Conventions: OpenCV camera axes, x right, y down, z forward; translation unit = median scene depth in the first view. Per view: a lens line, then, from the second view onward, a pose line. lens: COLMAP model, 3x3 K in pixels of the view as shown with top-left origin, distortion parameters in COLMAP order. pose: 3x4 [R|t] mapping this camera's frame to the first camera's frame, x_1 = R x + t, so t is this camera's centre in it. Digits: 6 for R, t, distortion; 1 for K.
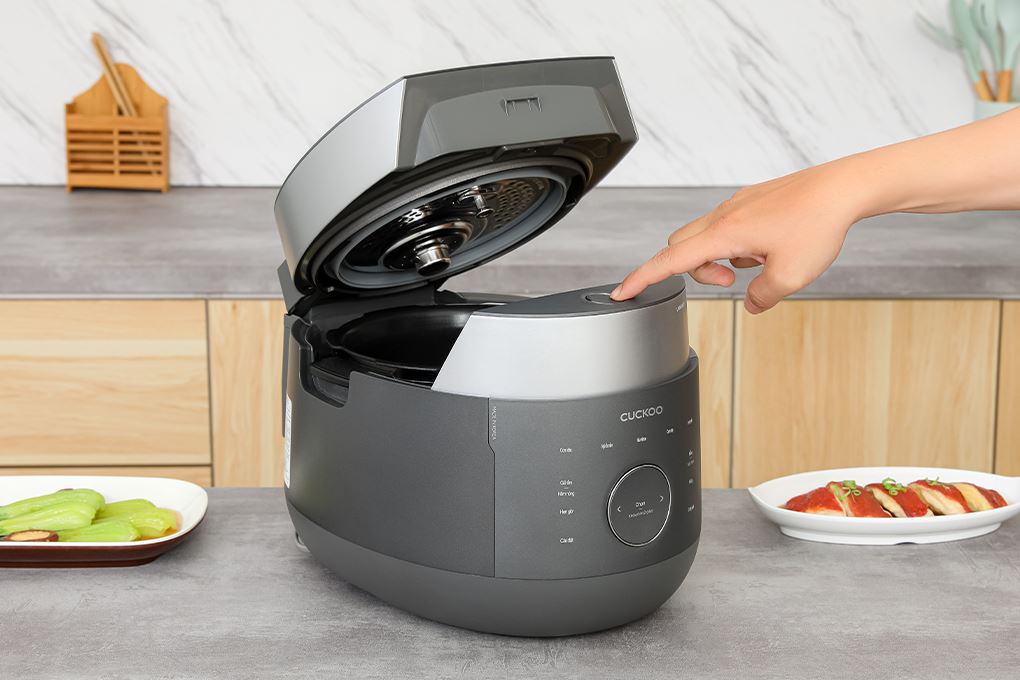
lens RADIAL K [[2009.1, 0, 509.0], [0, 2009.1, 350.7], [0, 0, 1]] dist [0.090802, 0.302632]
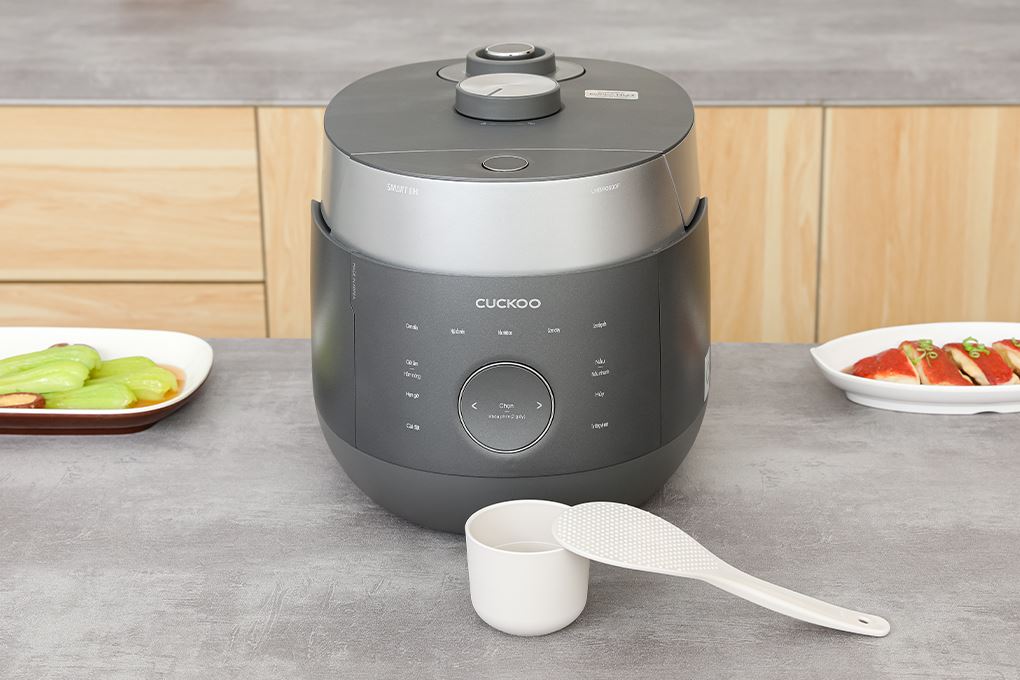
lens RADIAL K [[2051.1, 0, 511.4], [0, 2051.1, 300.5], [0, 0, 1]] dist [0.099514, 0.259123]
pose [[0.998585, 0.005081, -0.052937, 0.019703], [-0.000488, 0.996259, 0.086417, -0.018477], [0.053178, -0.086268, 0.994852, 0.048587]]
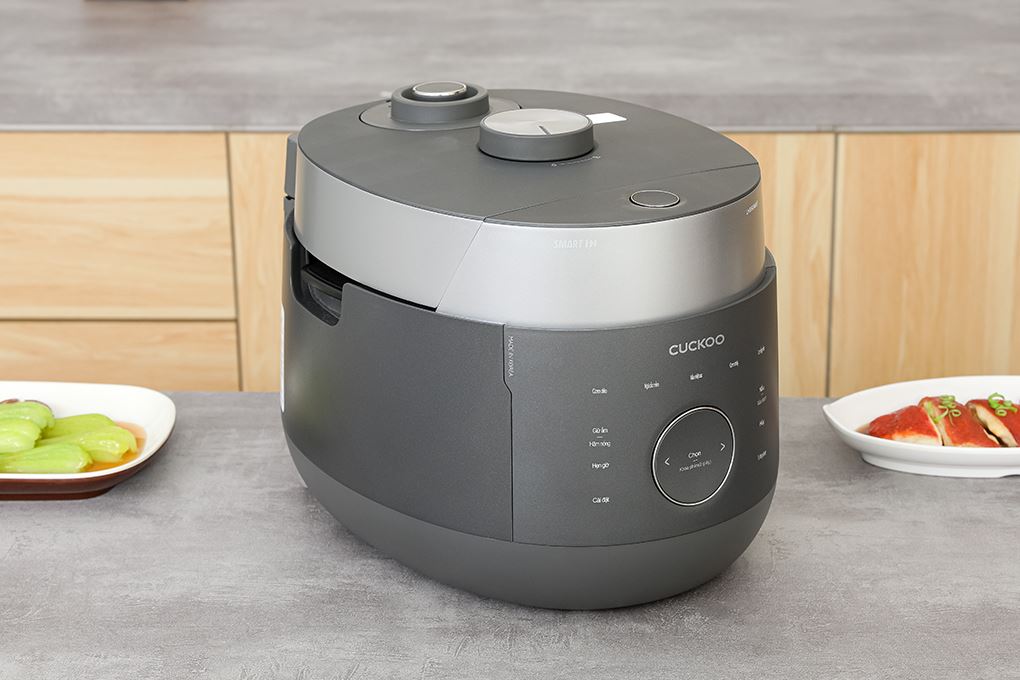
lens RADIAL K [[2167.1, 0, 510.0], [0, 2167.1, 340.0], [0, 0, 1]] dist [0.104506, 0.211977]
pose [[0.998733, 0.005603, -0.050001, 0.020036], [-0.000920, 0.995648, 0.093186, -0.023961], [0.050306, -0.093022, 0.994392, 0.062600]]
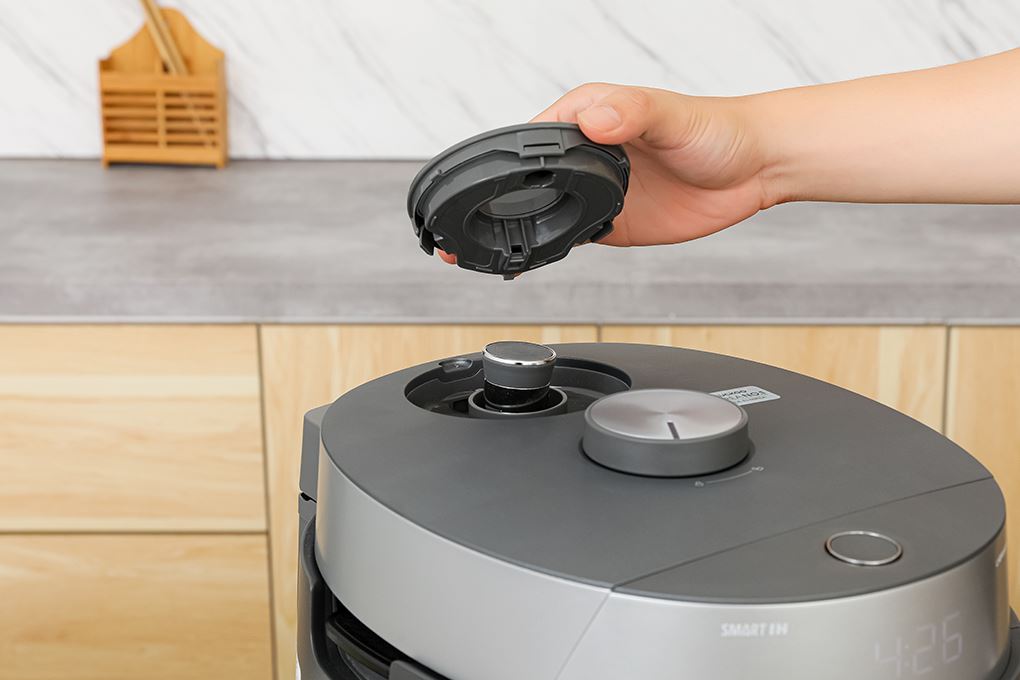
lens RADIAL K [[2051.1, 0, 510.1], [0, 2051.1, 374.0], [0, 0, 1]] dist [0.100124, 0.439692]
pose [[0.998251, 0.003339, -0.059021, -0.006565], [-0.000247, 0.998630, 0.052332, -0.048390], [0.059115, -0.052226, 0.996884, 0.217822]]
